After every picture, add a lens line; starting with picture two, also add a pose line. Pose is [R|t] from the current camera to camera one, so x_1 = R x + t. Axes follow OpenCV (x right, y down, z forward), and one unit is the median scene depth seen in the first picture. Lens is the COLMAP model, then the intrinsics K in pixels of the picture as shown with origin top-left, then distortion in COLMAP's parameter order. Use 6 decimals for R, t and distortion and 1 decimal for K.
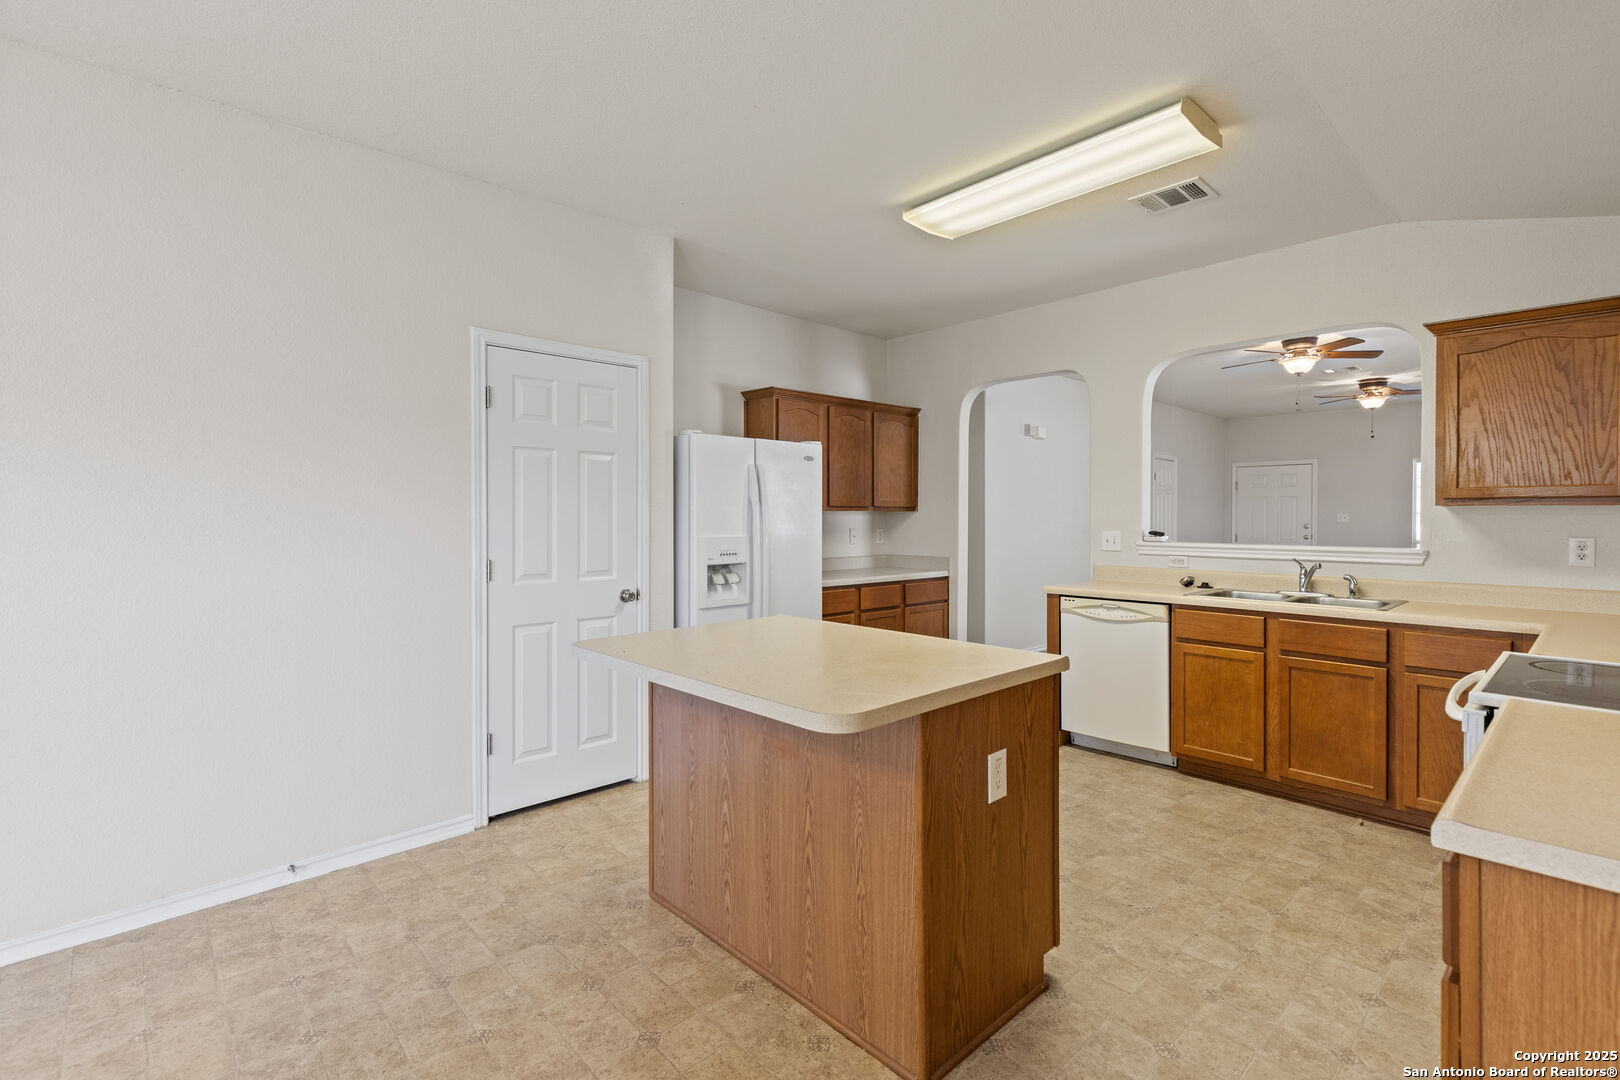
lens RADIAL K [[739.4, 0, 812.2], [0, 739.4, 518.3], [0, 0, 1]] dist [0.005191, 0.000140]
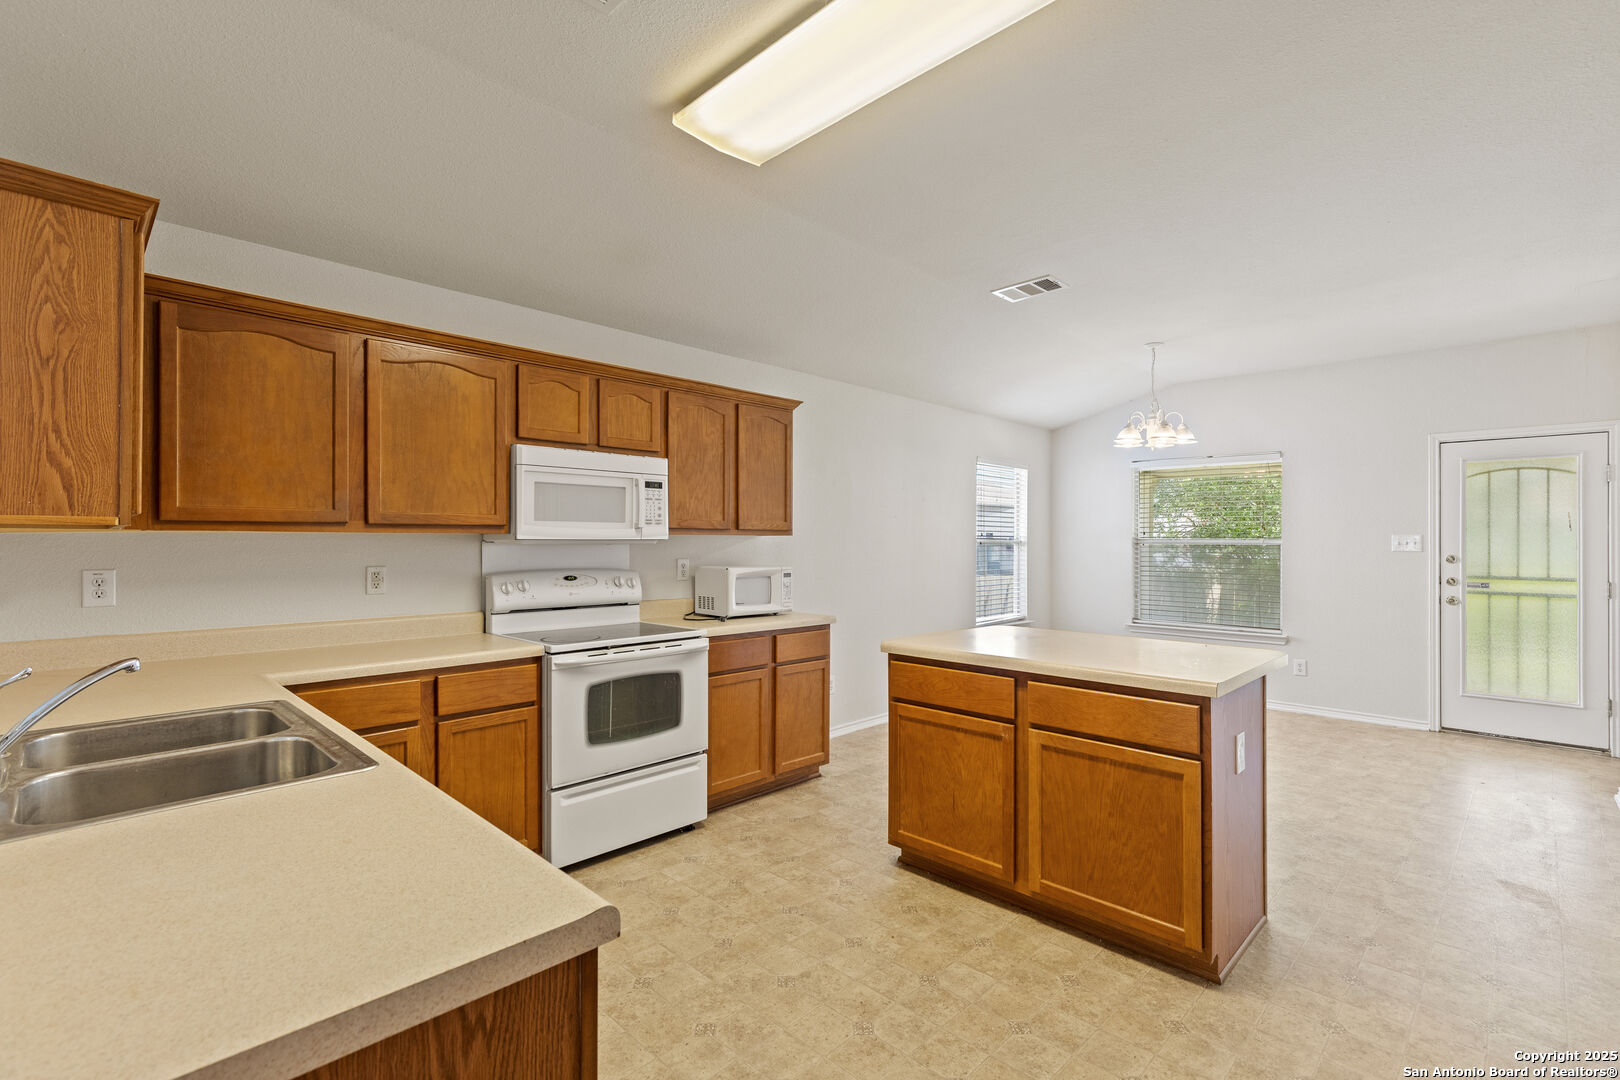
lens RADIAL K [[739.4, 0, 822.1], [0, 739.4, 537.0], [0, 0, 1]] dist [0.005191, 0.000140]
pose [[-0.998436, -0.003147, -0.055816, 0.511860], [-0.002955, 0.999989, -0.003511, -0.007656], [0.055827, -0.003340, -0.998435, 2.274357]]
